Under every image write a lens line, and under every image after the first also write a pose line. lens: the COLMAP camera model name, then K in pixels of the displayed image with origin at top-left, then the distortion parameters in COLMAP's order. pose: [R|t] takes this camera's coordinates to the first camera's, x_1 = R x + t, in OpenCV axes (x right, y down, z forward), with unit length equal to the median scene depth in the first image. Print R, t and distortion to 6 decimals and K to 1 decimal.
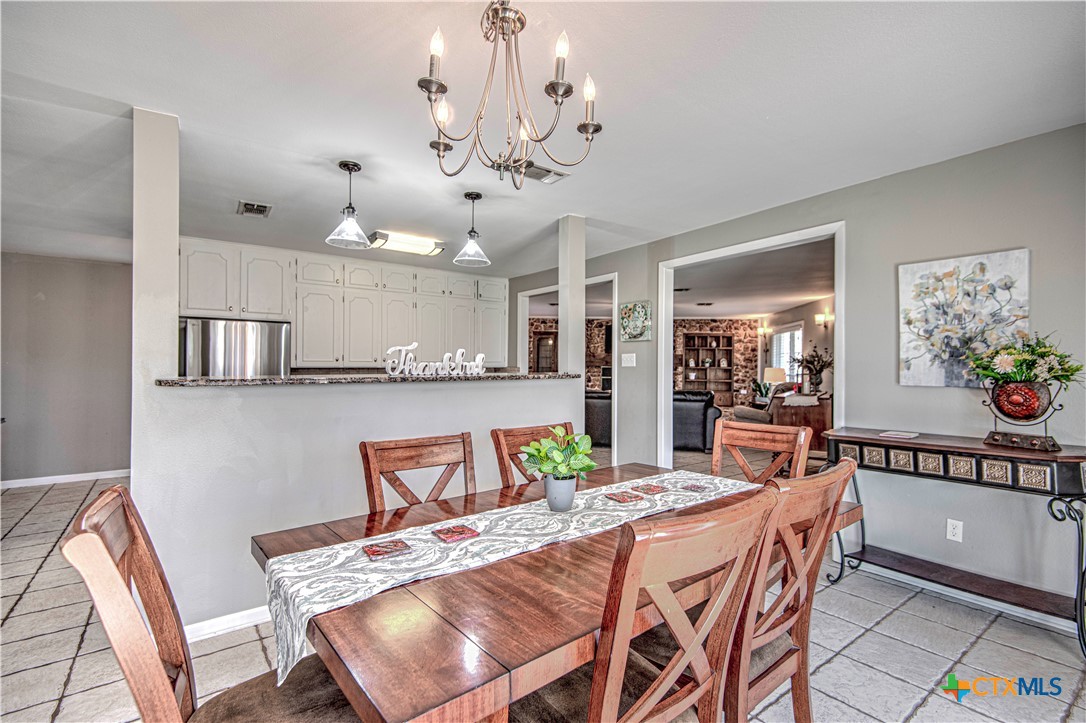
lens RADIAL K [[497.6, 0, 544.1], [0, 497.6, 359.5], [0, 0, 1]] dist [0.013605, -0.009962]
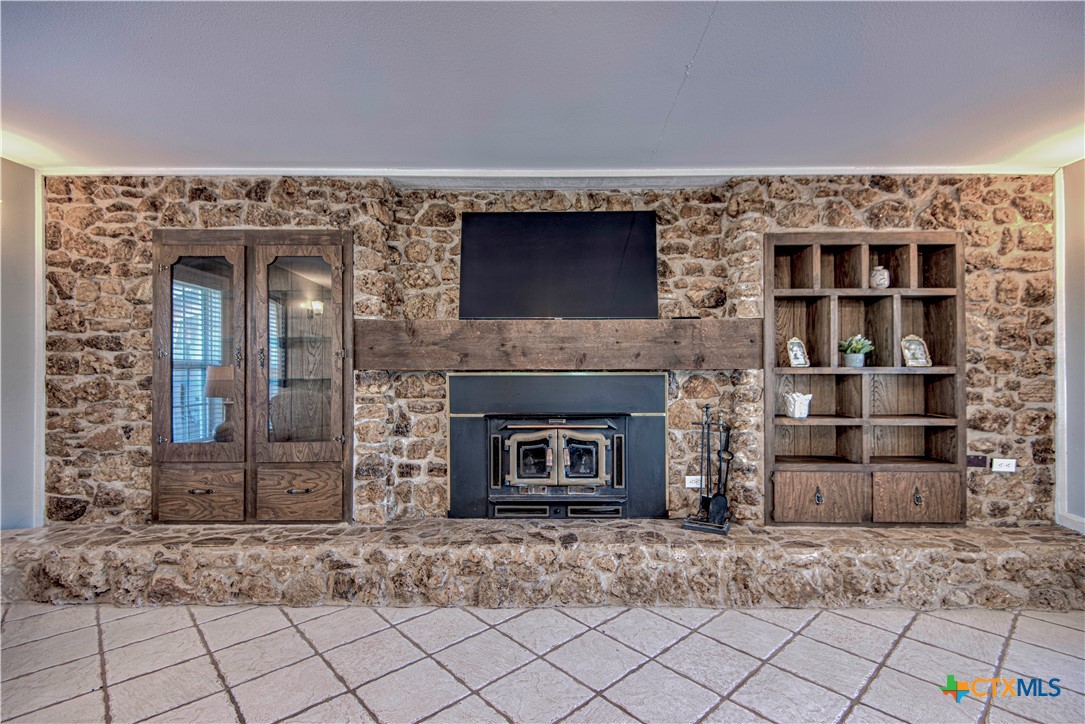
lens RADIAL K [[497.2, 0, 550.3], [0, 497.2, 363.5], [0, 0, 1]] dist [0.013605, -0.009962]
pose [[0.991829, -0.014759, 0.126717, 0.142129], [0.014641, 0.999891, 0.001863, 0.010048], [-0.126730, 0.000008, 0.991937, 0.776424]]
